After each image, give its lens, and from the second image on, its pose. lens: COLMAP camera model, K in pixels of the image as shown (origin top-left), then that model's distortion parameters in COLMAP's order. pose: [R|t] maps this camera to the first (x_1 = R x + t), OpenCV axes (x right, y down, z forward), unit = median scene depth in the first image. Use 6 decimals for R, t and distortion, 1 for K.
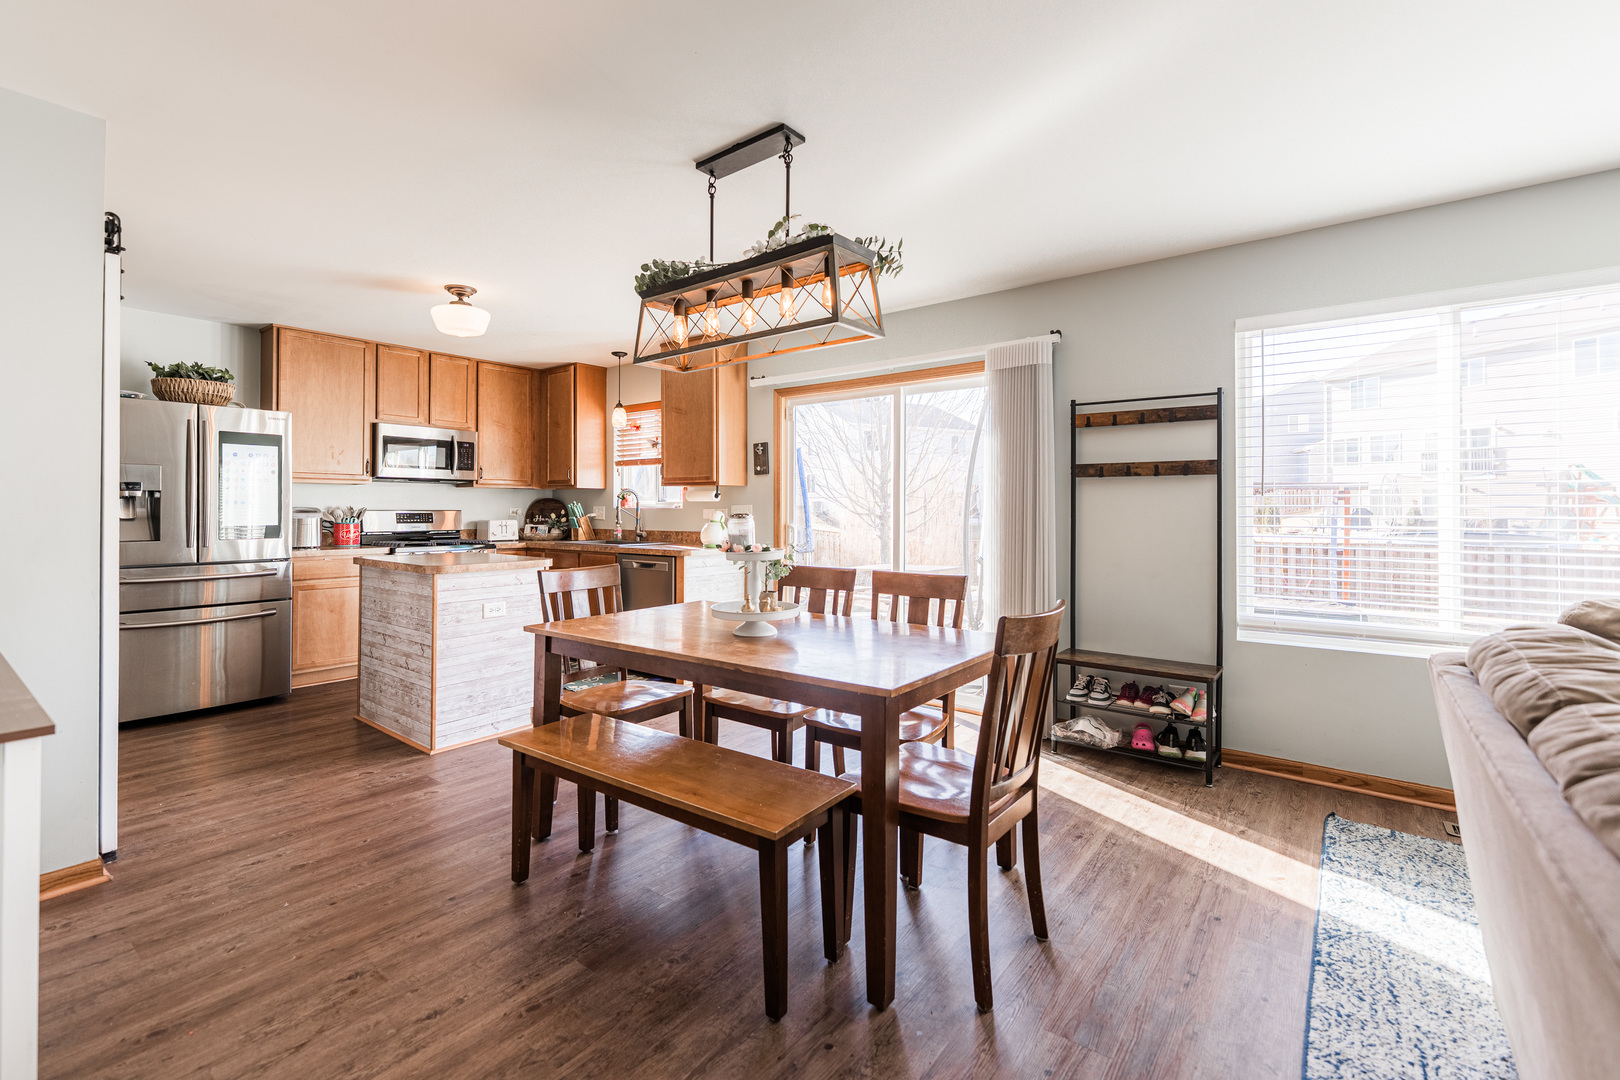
lens RADIAL K [[708.2, 0, 794.5], [0, 708.2, 503.3], [0, 0, 1]] dist [0.003642, -0.000098]
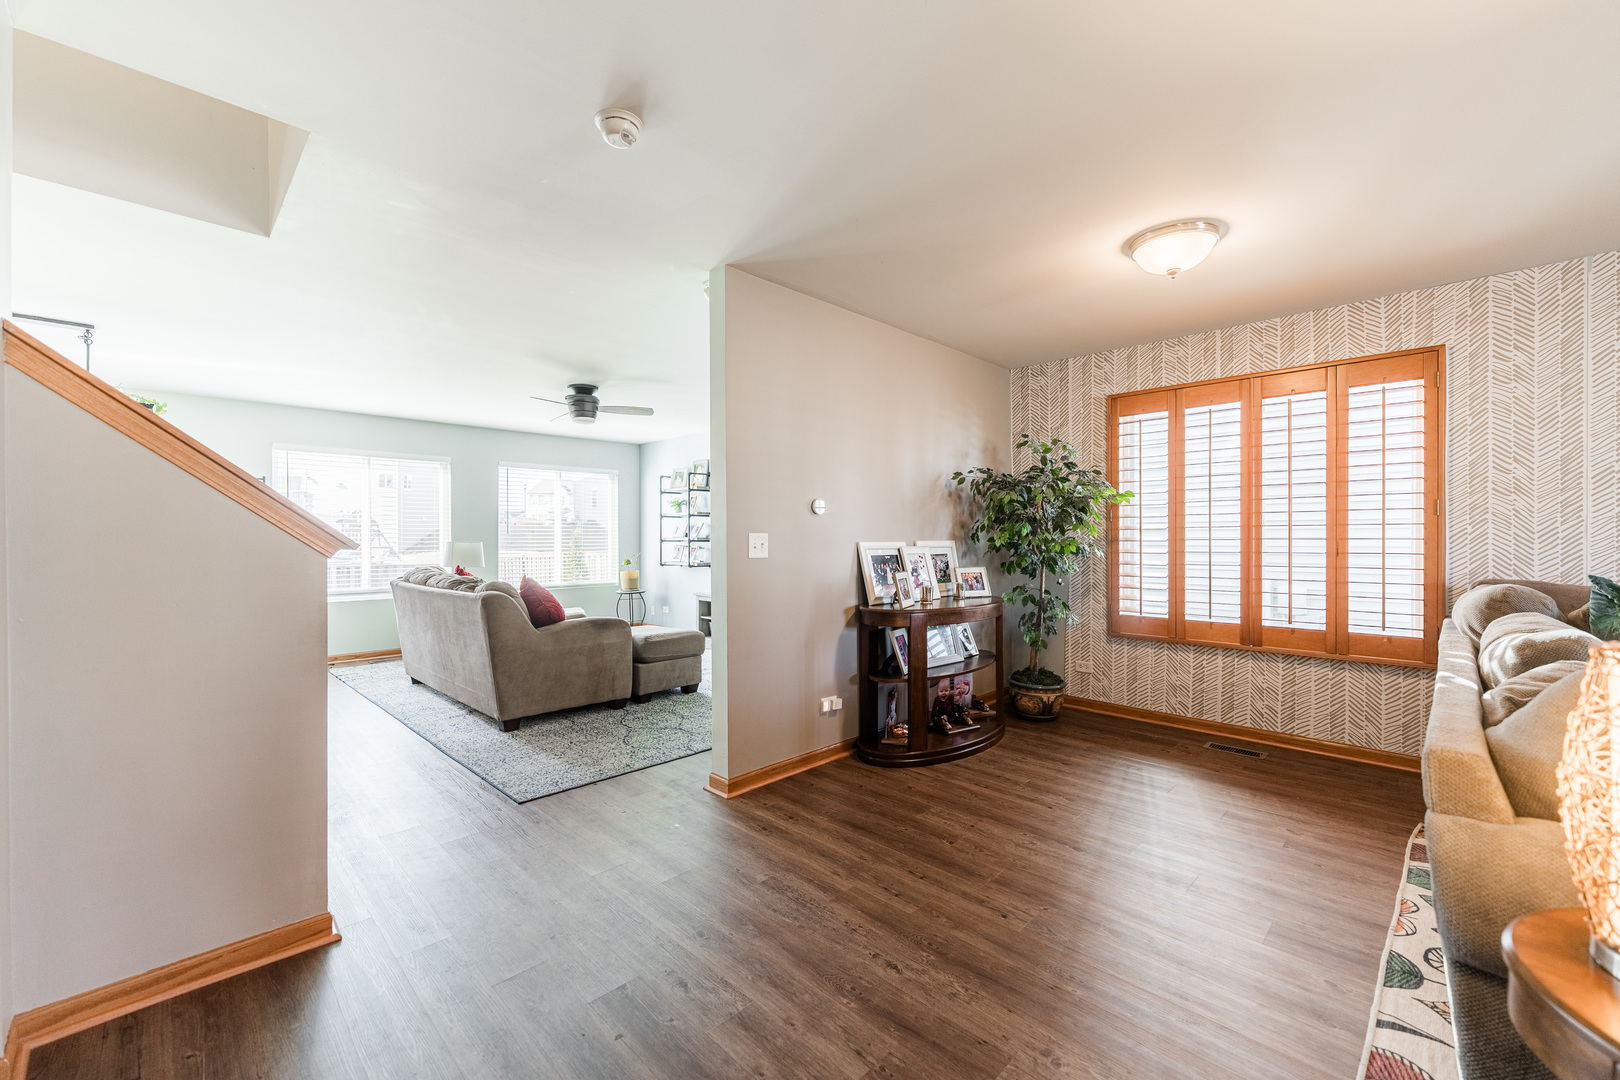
lens RADIAL K [[654.1, 0, 817.1], [0, 654.1, 540.0], [0, 0, 1]] dist [0.000586, -0.000042]
pose [[0.111578, -0.004200, 0.993747, -1.003786], [-0.006810, 0.999964, 0.004990, -0.008808], [-0.993732, -0.007324, 0.111545, -0.697739]]
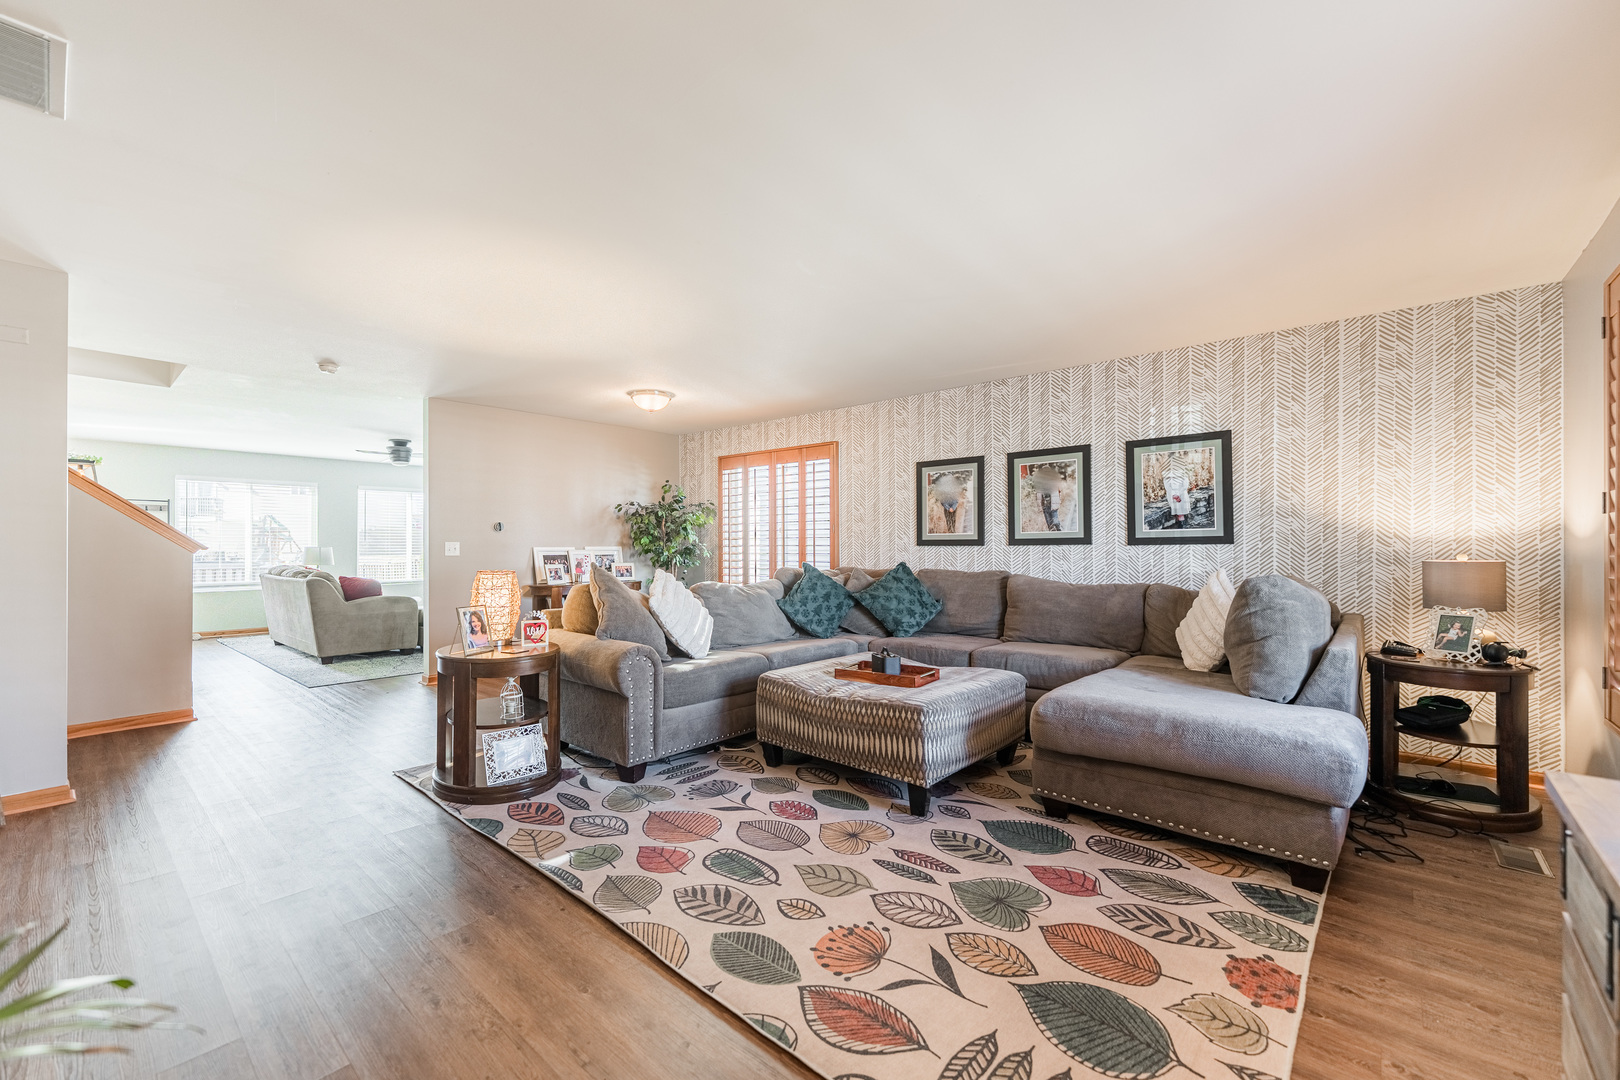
lens RADIAL K [[654.1, 0, 796.1], [0, 654.1, 538.8], [0, 0, 1]] dist [0.000586, -0.000042]
pose [[0.053429, 0.007269, 0.998545, -1.729150], [-0.007798, 0.999946, -0.006862, -0.016989], [-0.998541, -0.007420, 0.053483, -1.487565]]
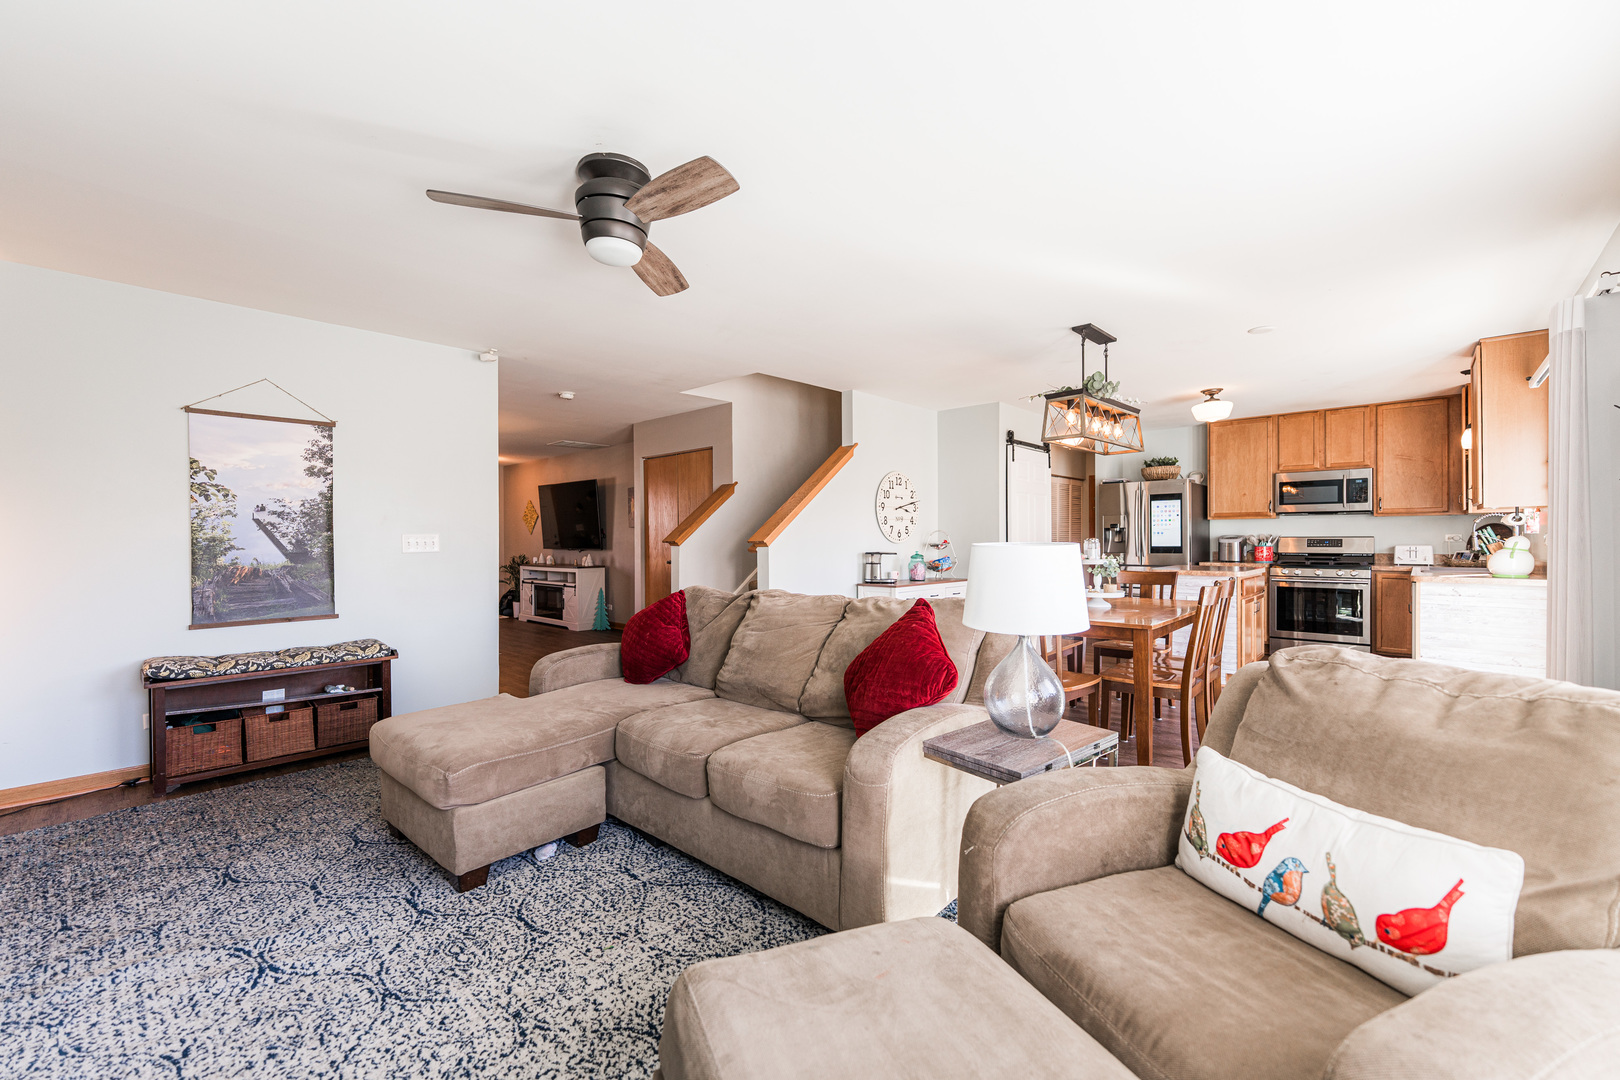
lens RADIAL K [[654.1, 0, 800.2], [0, 654.1, 545.2], [0, 0, 1]] dist [0.000586, -0.000042]
pose [[-0.078621, 0.002341, -0.996902, 1.206896], [0.016164, 0.999869, 0.001073, 0.015232], [0.996774, -0.016030, -0.078648, 0.271814]]
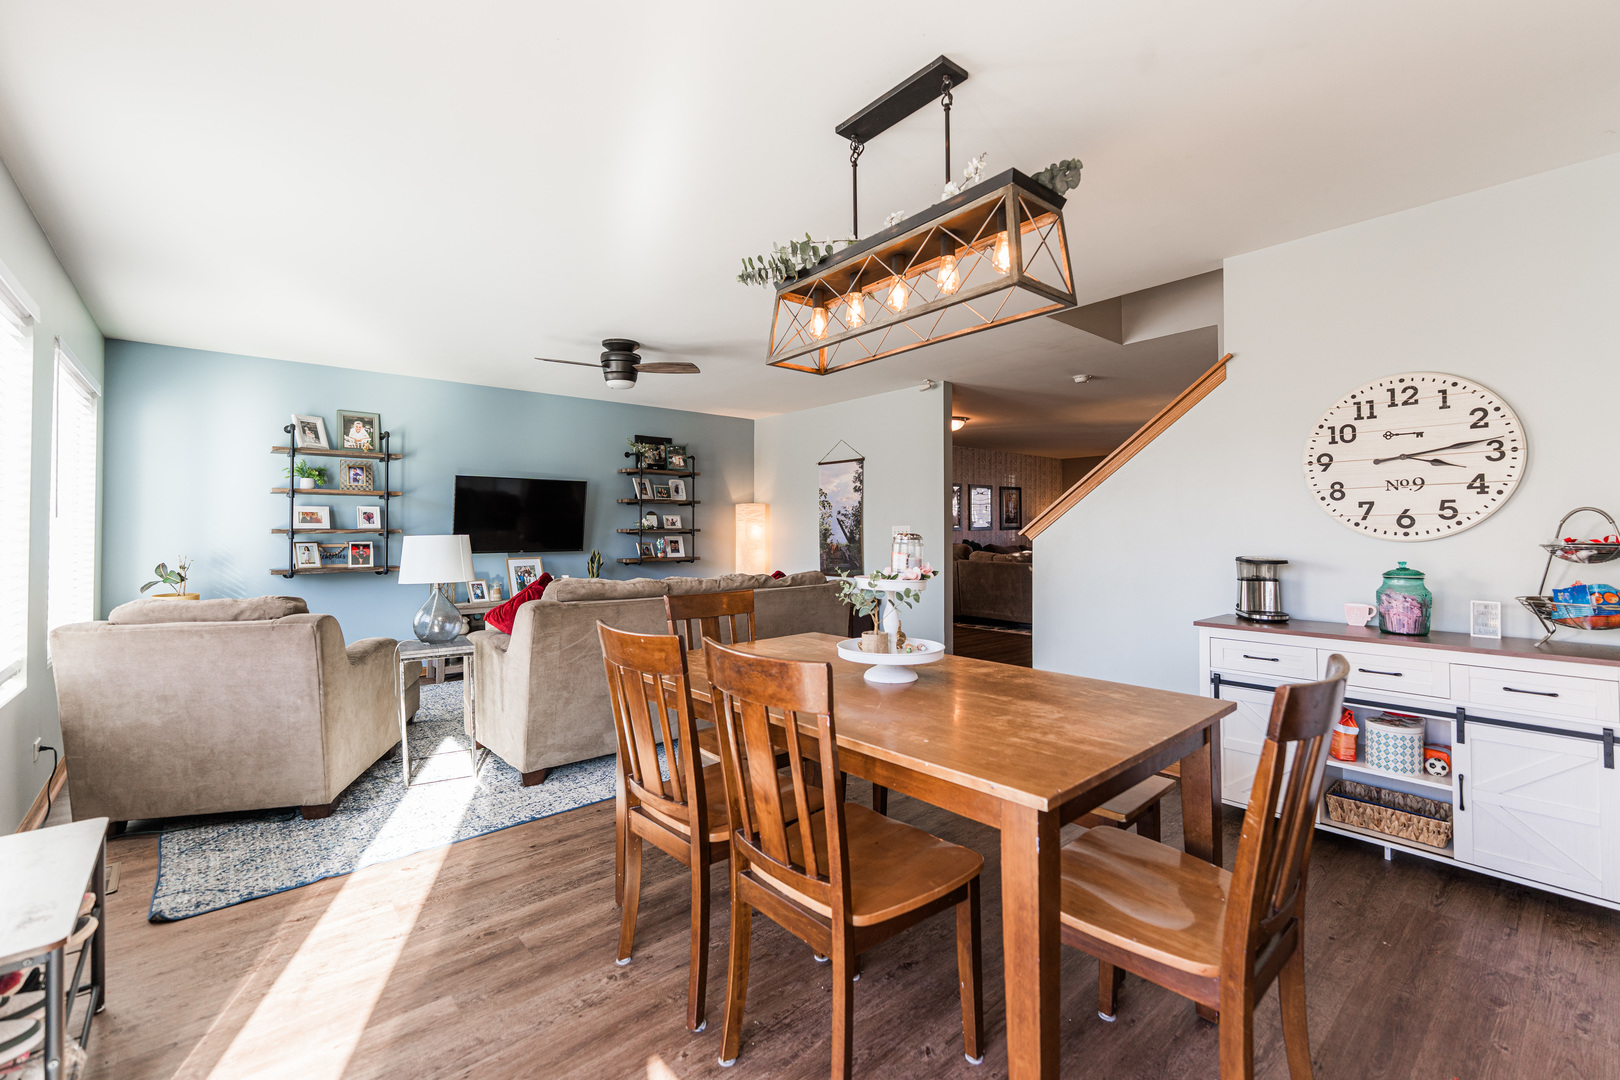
lens RADIAL K [[685.9, 0, 802.2], [0, 685.9, 524.8], [0, 0, 1]] dist [-0.001314, 0.000020]
pose [[-0.982043, 0.001163, 0.188655, -0.075085], [-0.001890, 0.999870, -0.016004, 0.010716], [-0.188649, -0.016073, -0.981913, 1.323167]]
